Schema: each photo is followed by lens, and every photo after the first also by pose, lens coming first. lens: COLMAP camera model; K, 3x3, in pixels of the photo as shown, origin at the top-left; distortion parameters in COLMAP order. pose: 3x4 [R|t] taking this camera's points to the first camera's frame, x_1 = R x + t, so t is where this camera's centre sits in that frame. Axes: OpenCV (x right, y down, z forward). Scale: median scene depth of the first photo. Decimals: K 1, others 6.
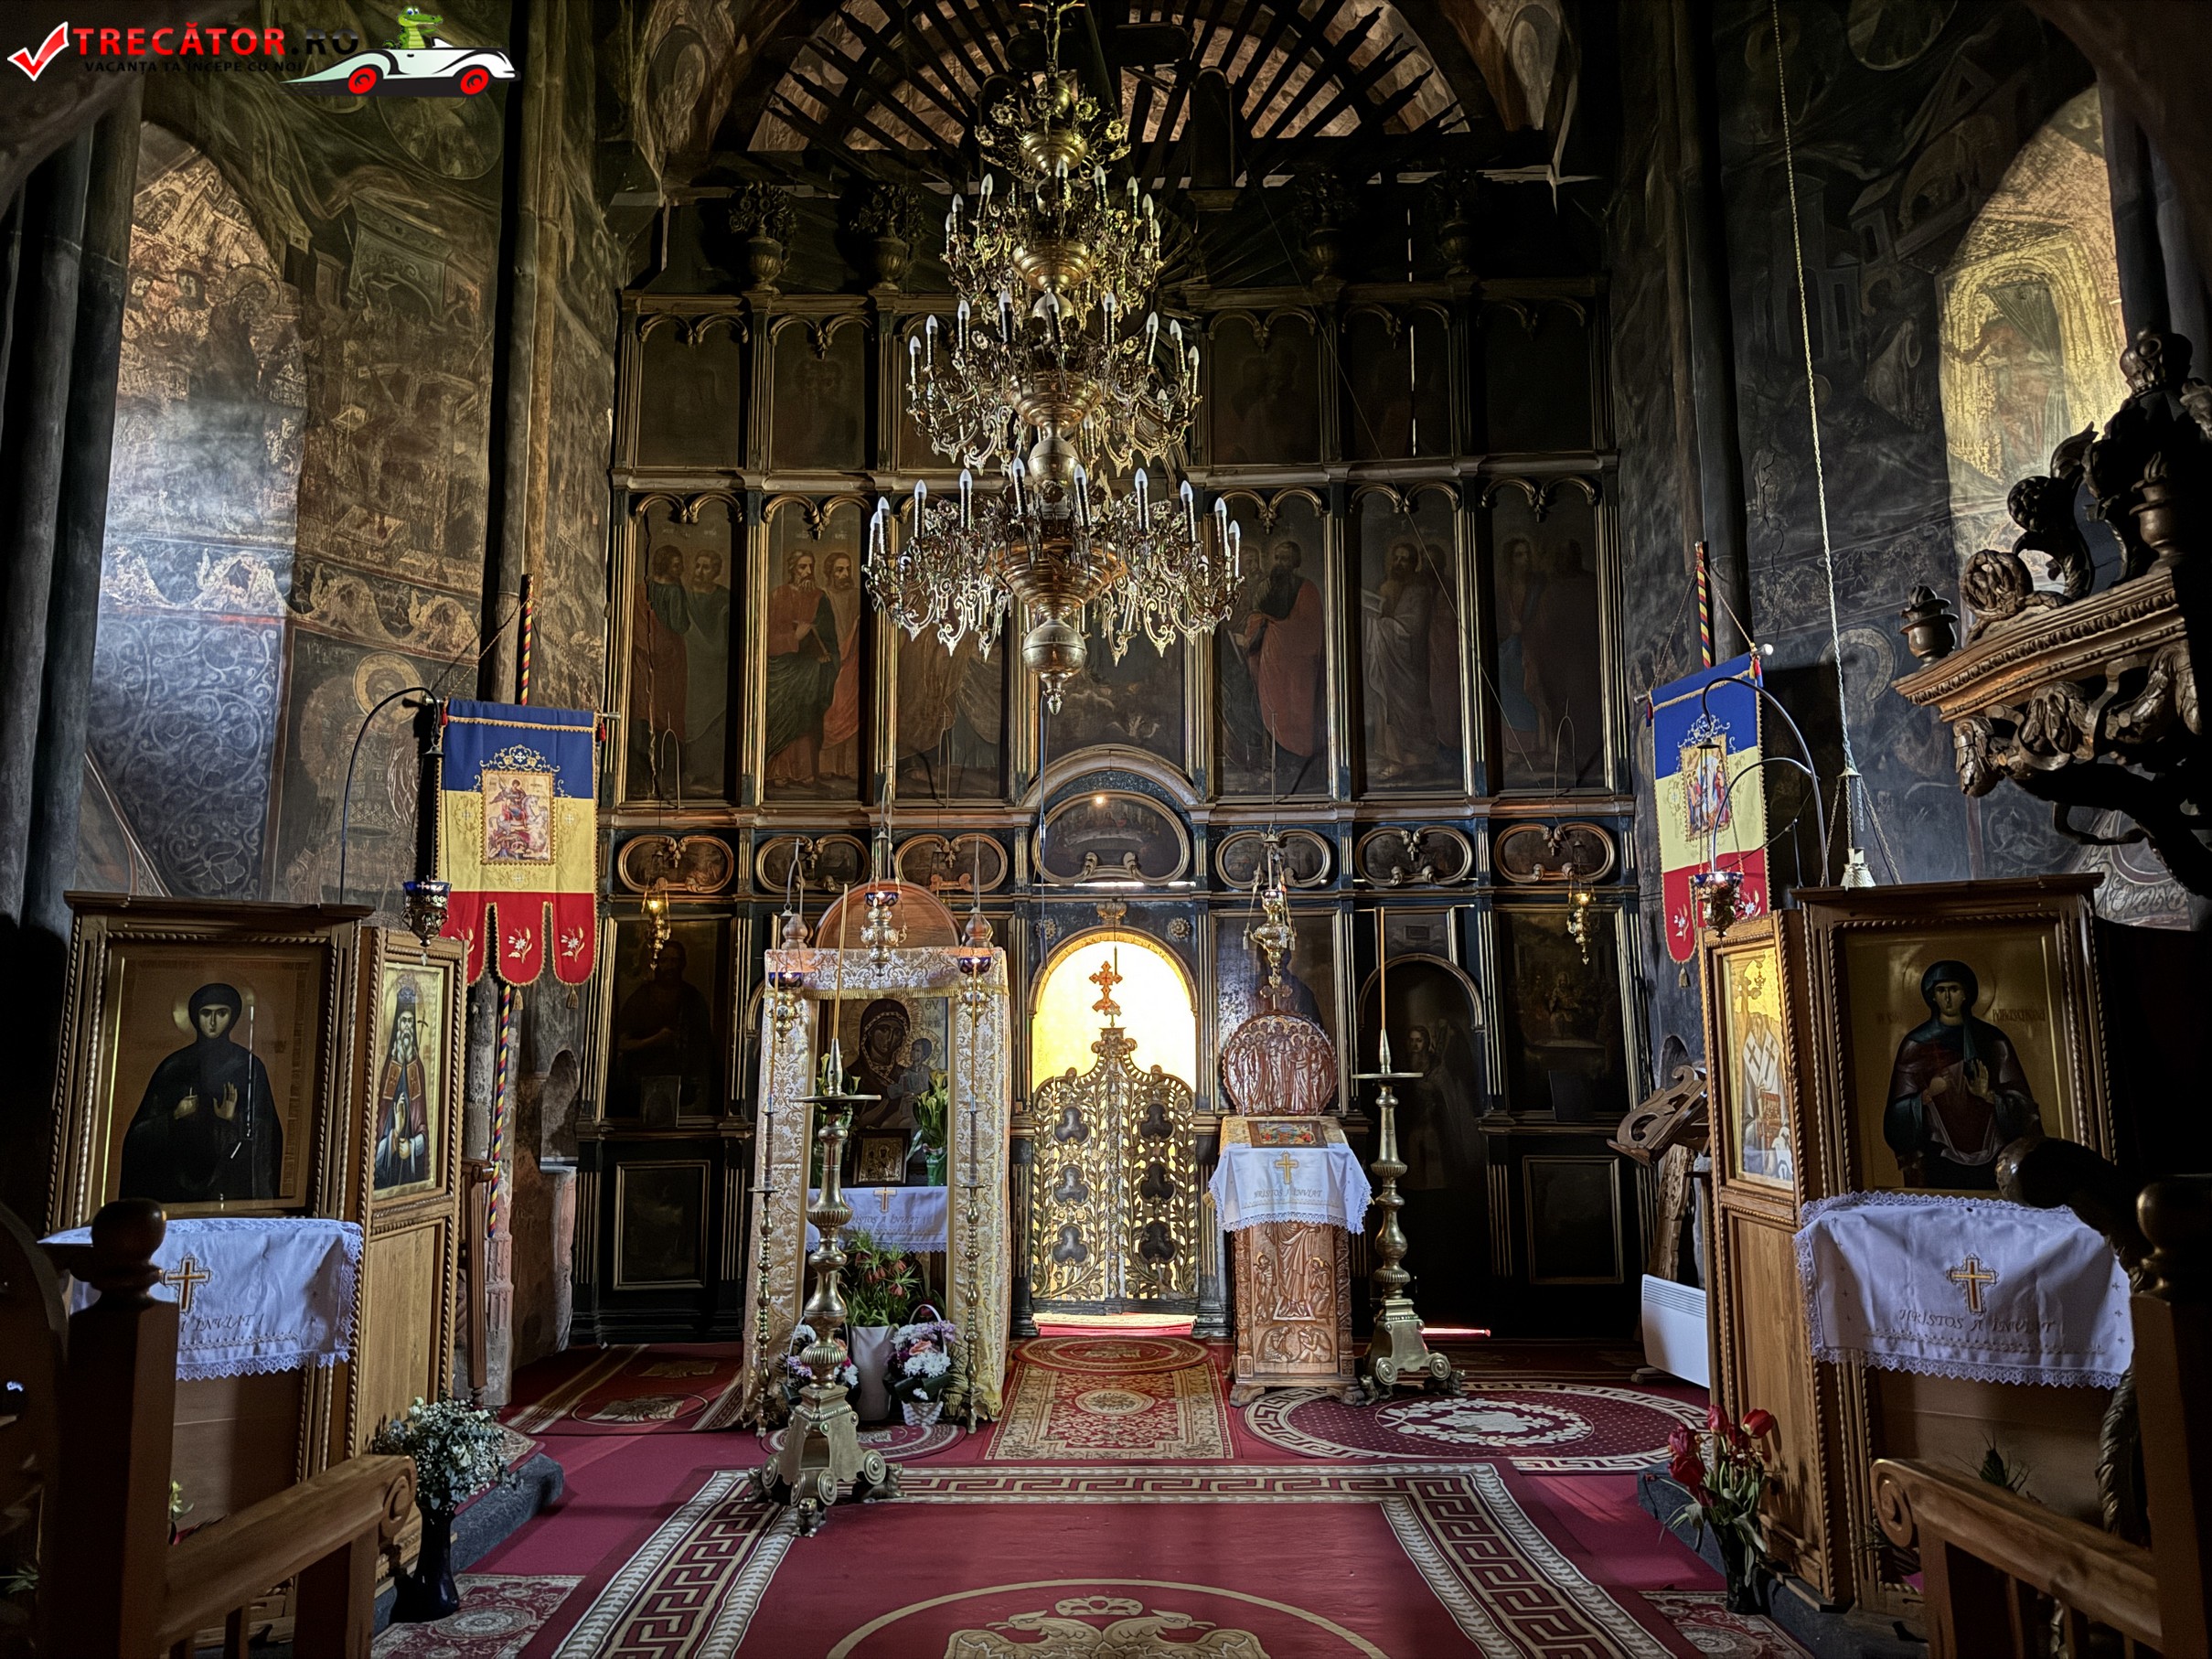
lens RADIAL K [[1561.4, 0, 1110.3], [0, 1561.4, 816.7], [0, 0, 1]] dist [0.127620, -0.162254]
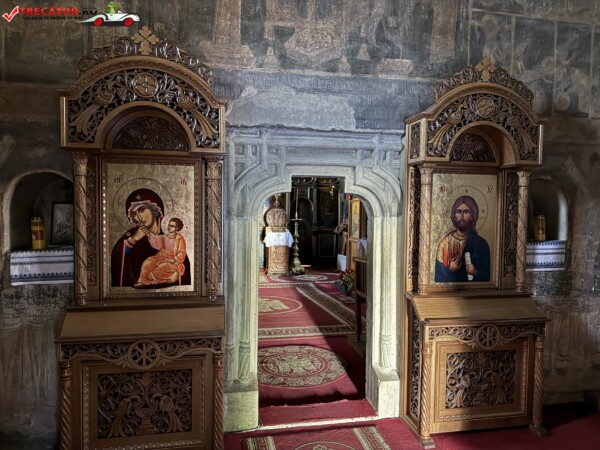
lens RADIAL K [[422.6, 0, 300.0], [0, 422.6, 225.0], [0, 0, 1]] dist [0.038220, -0.039057]
pose [[0.976904, 0.013849, 0.213228, -0.128315], [-0.052505, 0.982860, 0.176718, -0.079034], [-0.207126, -0.183832, 0.960887, -0.425629]]
